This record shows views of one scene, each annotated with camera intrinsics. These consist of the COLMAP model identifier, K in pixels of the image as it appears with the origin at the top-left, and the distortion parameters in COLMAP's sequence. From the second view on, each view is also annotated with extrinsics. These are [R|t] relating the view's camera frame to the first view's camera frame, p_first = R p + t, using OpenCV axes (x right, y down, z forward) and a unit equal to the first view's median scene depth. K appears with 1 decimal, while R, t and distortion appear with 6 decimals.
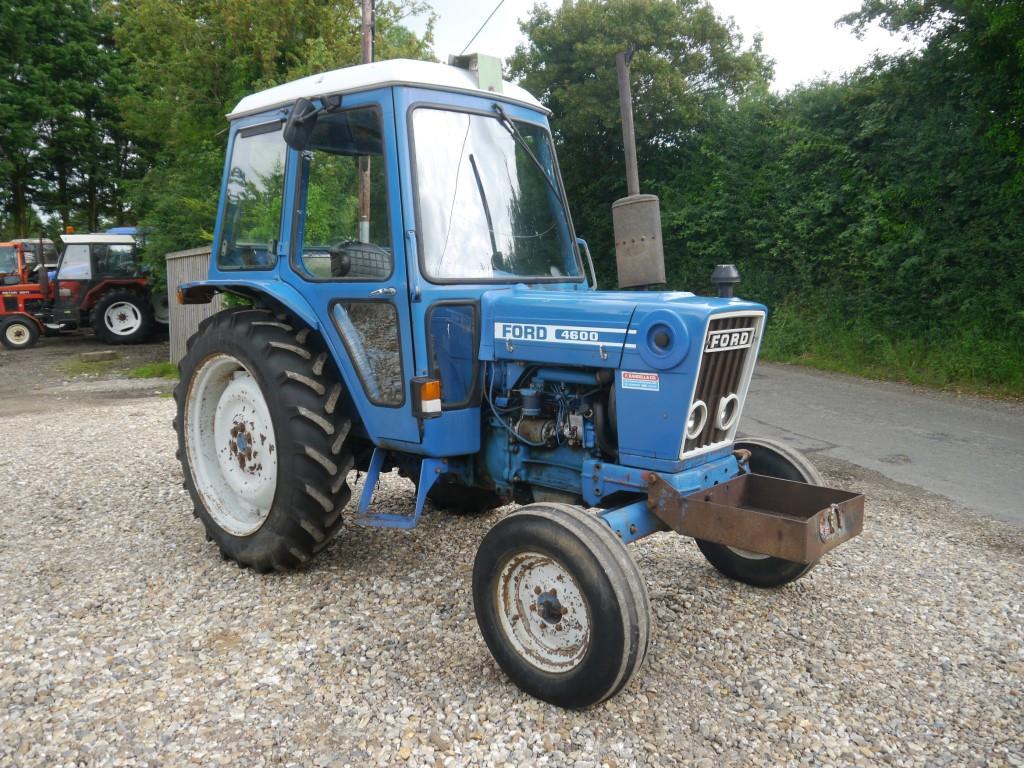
lens RADIAL K [[845.4, 0, 516.0], [0, 845.4, 387.0], [0, 0, 1]] dist [-0.038166, 0.011591]
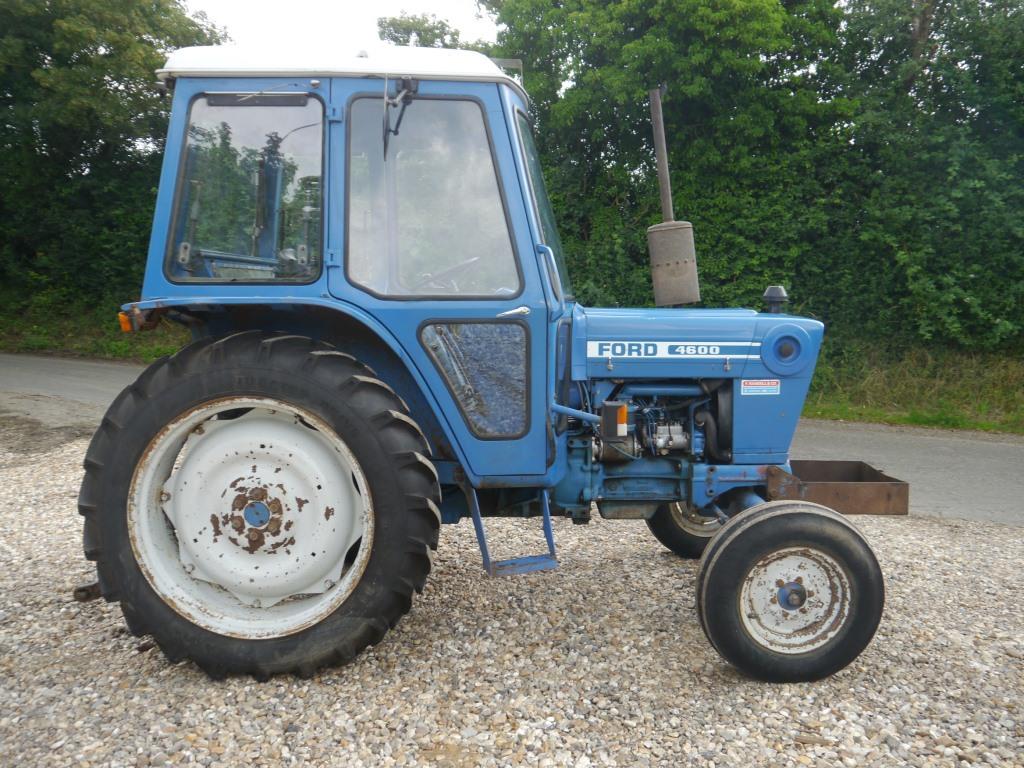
lens RADIAL K [[845.4, 0, 516.0], [0, 845.4, 387.0], [0, 0, 1]] dist [-0.038166, 0.011591]
pose [[0.736610, -0.068633, 0.672826, -0.783407], [0.082813, 0.996505, 0.010987, -0.042865], [-0.671228, 0.047626, 0.739719, 0.346189]]
